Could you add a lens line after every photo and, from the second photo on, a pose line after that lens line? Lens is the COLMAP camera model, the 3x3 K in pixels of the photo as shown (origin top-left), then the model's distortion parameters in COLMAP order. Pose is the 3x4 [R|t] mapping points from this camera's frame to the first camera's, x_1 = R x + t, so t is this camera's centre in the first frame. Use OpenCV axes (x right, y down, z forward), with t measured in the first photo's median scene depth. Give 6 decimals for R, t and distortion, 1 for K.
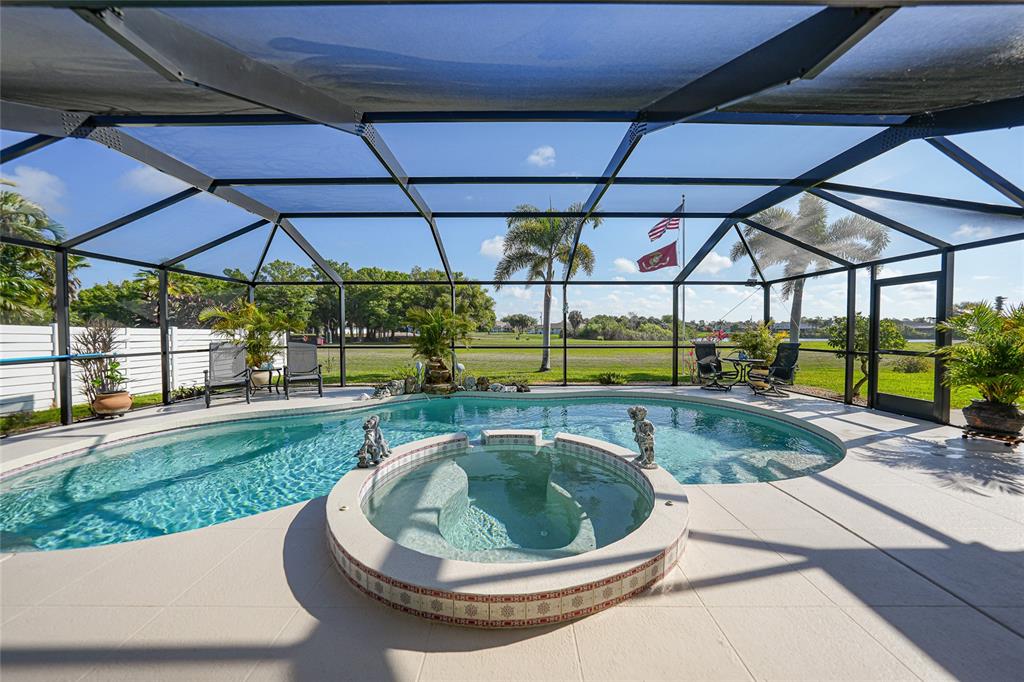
lens RADIAL K [[358.0, 0, 511.1], [0, 358.0, 336.2], [0, 0, 1]] dist [-0.022813, 0.004063]
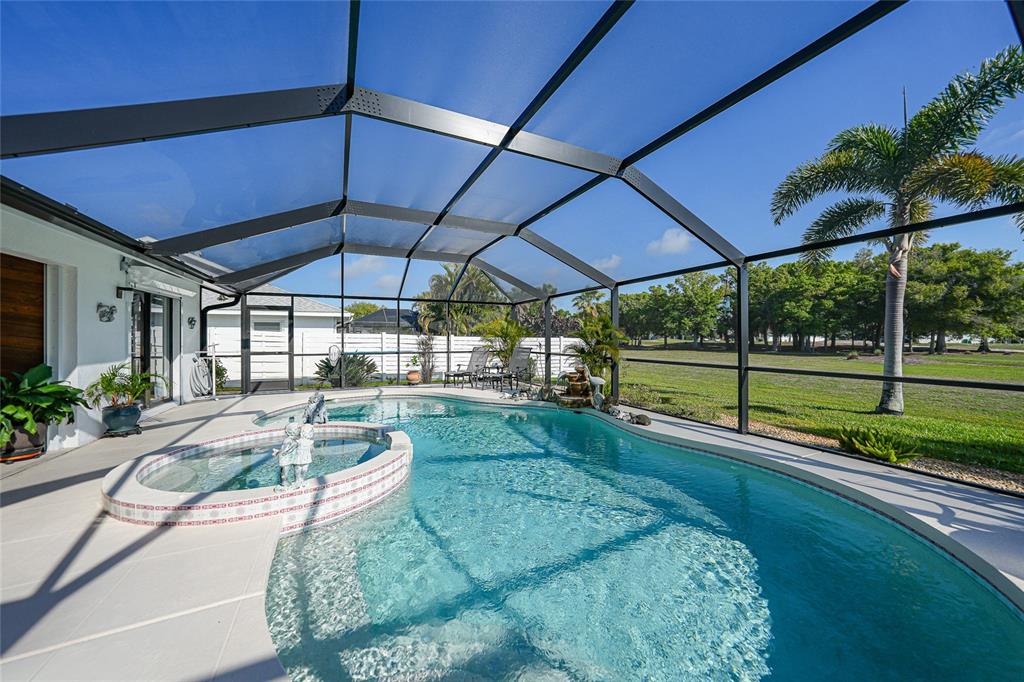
lens RADIAL K [[358.0, 0, 512.6], [0, 358.0, 340.0], [0, 0, 1]] dist [-0.022813, 0.004063]
pose [[0.433190, 0.006429, -0.901280, 0.303547], [-0.014333, 0.999897, 0.000244, -0.006722], [0.901189, 0.012813, 0.433238, 0.234184]]
